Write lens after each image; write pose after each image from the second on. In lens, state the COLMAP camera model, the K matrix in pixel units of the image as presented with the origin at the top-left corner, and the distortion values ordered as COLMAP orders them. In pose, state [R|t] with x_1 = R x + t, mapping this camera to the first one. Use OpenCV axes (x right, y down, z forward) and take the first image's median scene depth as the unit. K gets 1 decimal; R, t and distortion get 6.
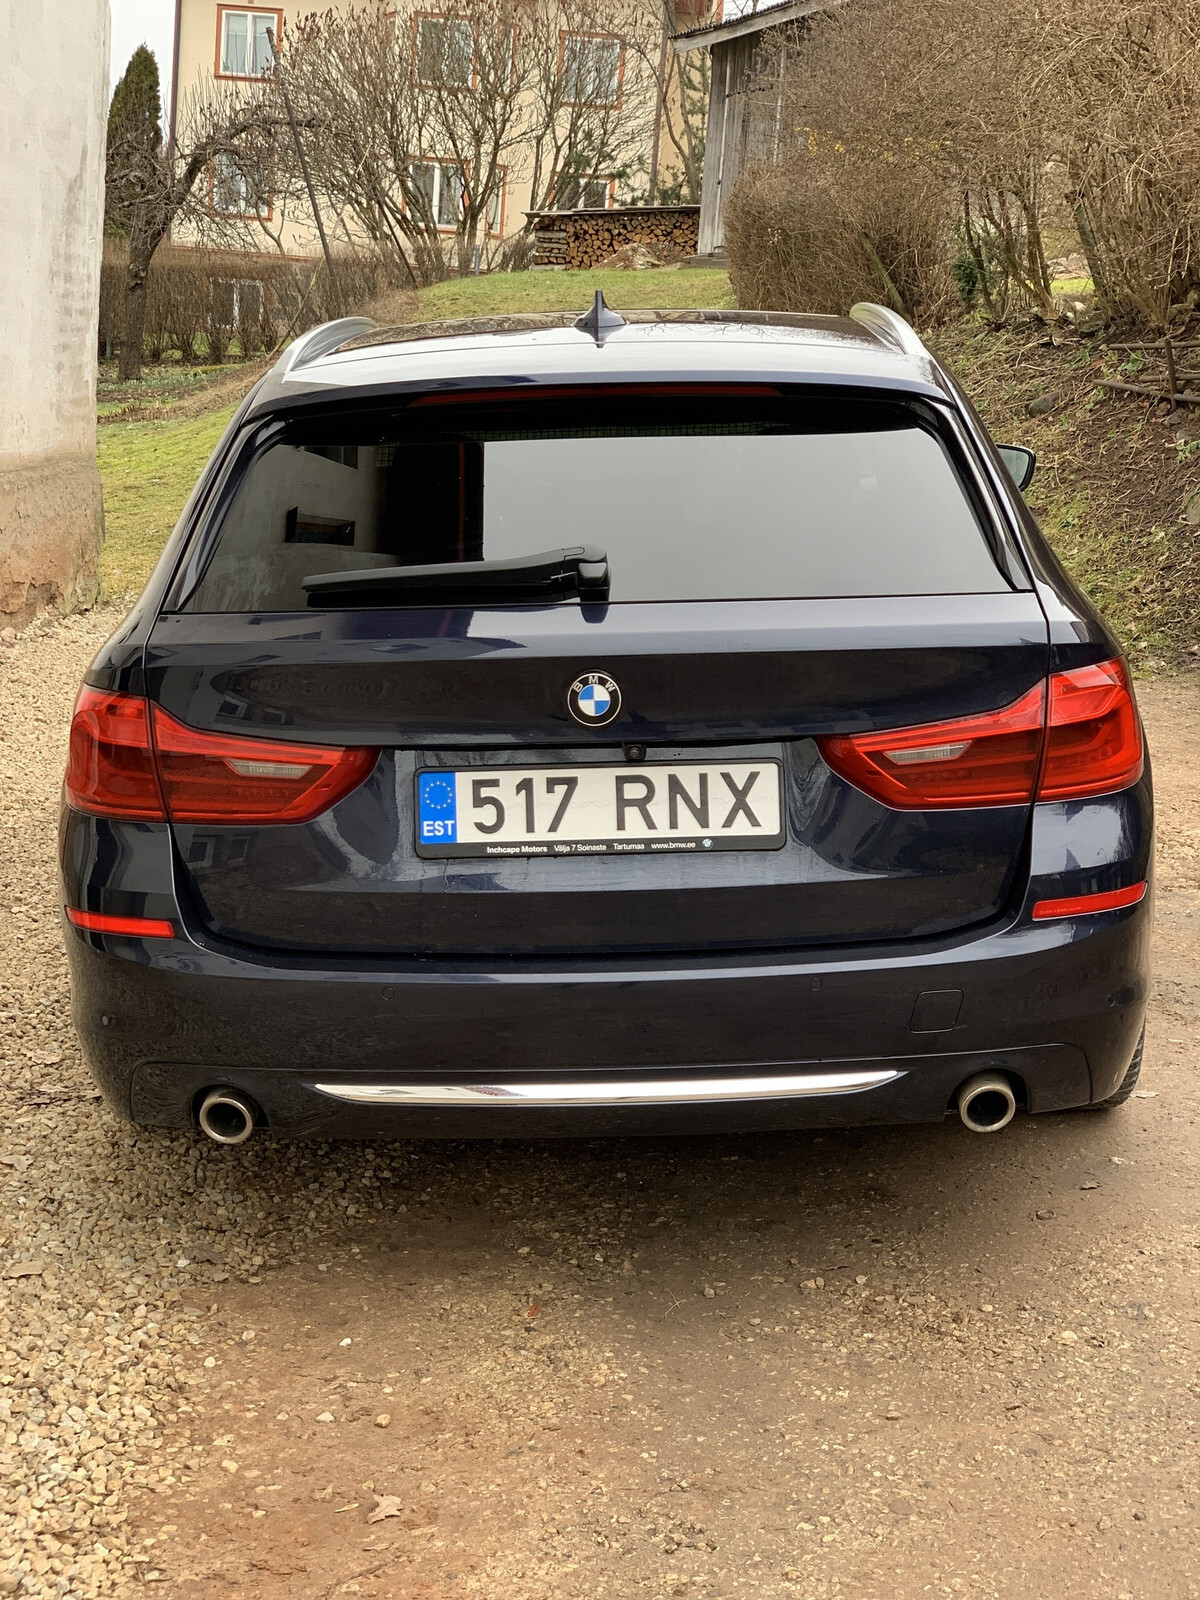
lens RADIAL K [[2237.9, 0, 600.0], [0, 2237.9, 800.0], [0, 0, 1]] dist [0.046028, -0.040412]
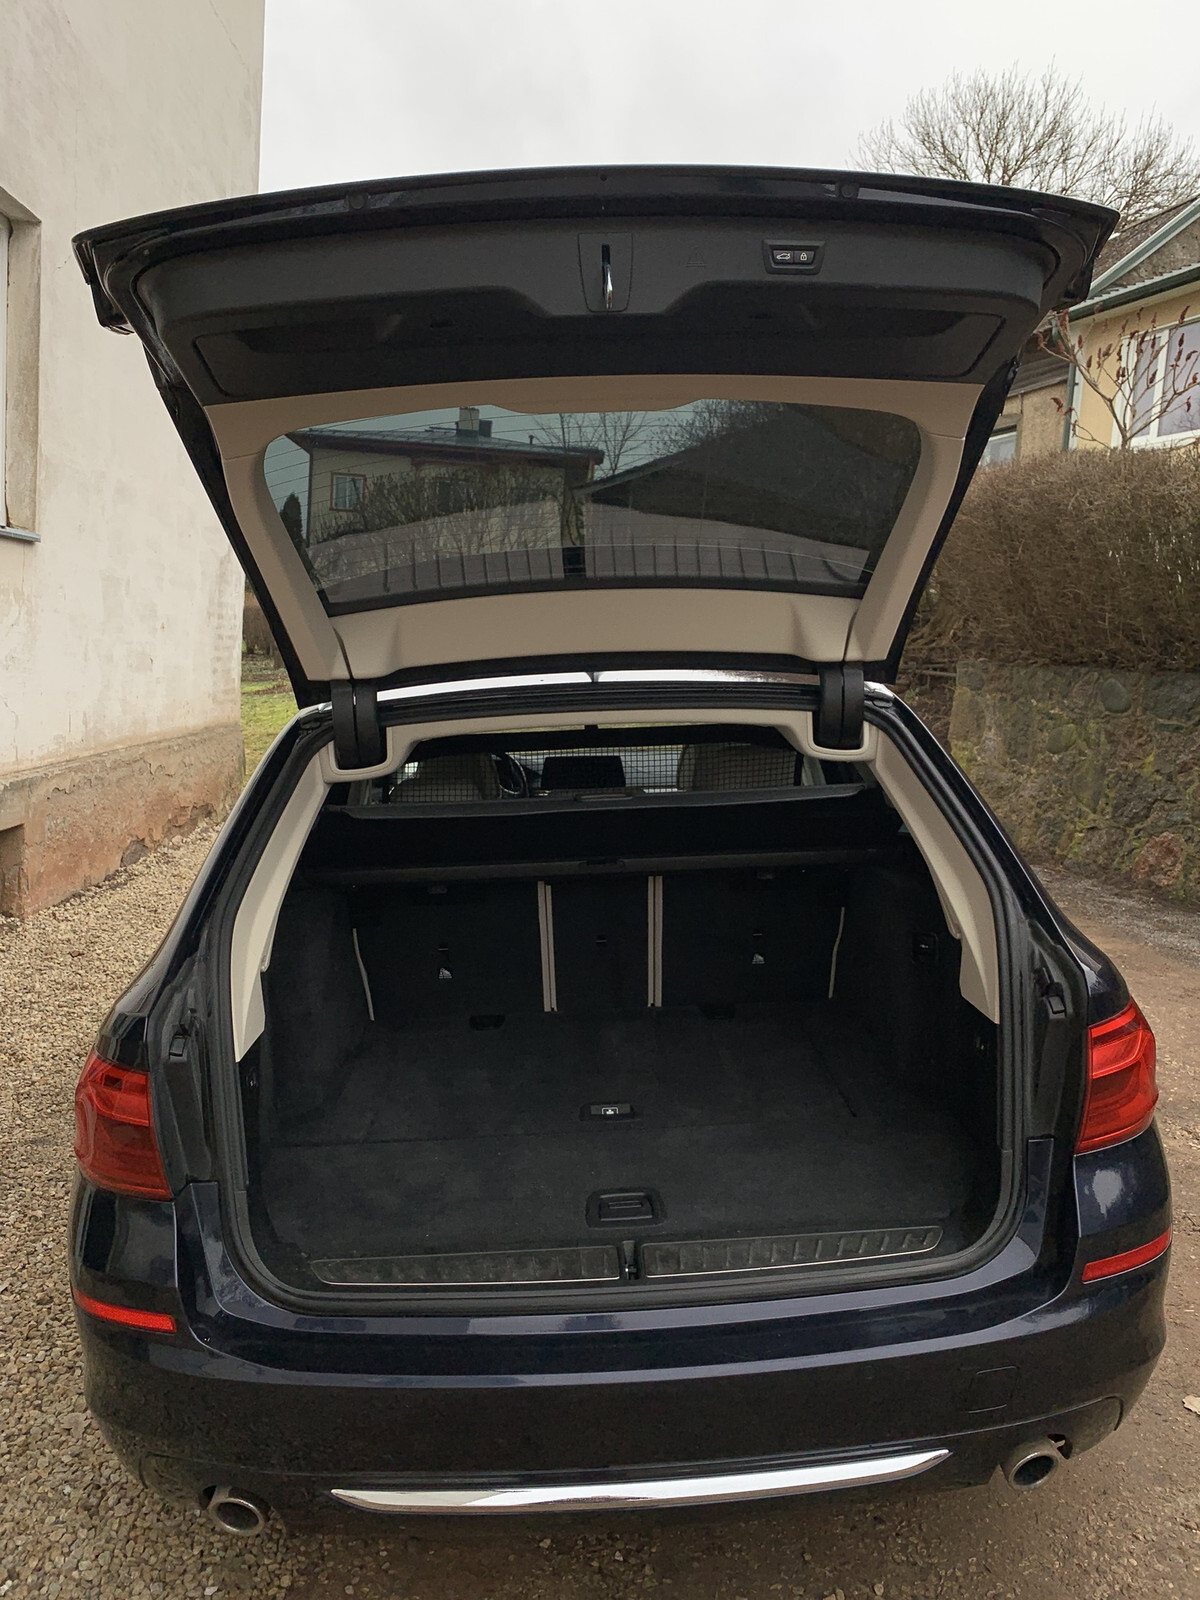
lens RADIAL K [[1189.0, 0, 600.0], [0, 1189.0, 800.0], [0, 0, 1]] dist [-0.007058, -0.007214]
pose [[0.998457, -0.010494, 0.054537, -0.011952], [0.014395, 0.997328, -0.071625, -0.035437], [-0.053640, 0.072299, 0.995940, 0.142986]]
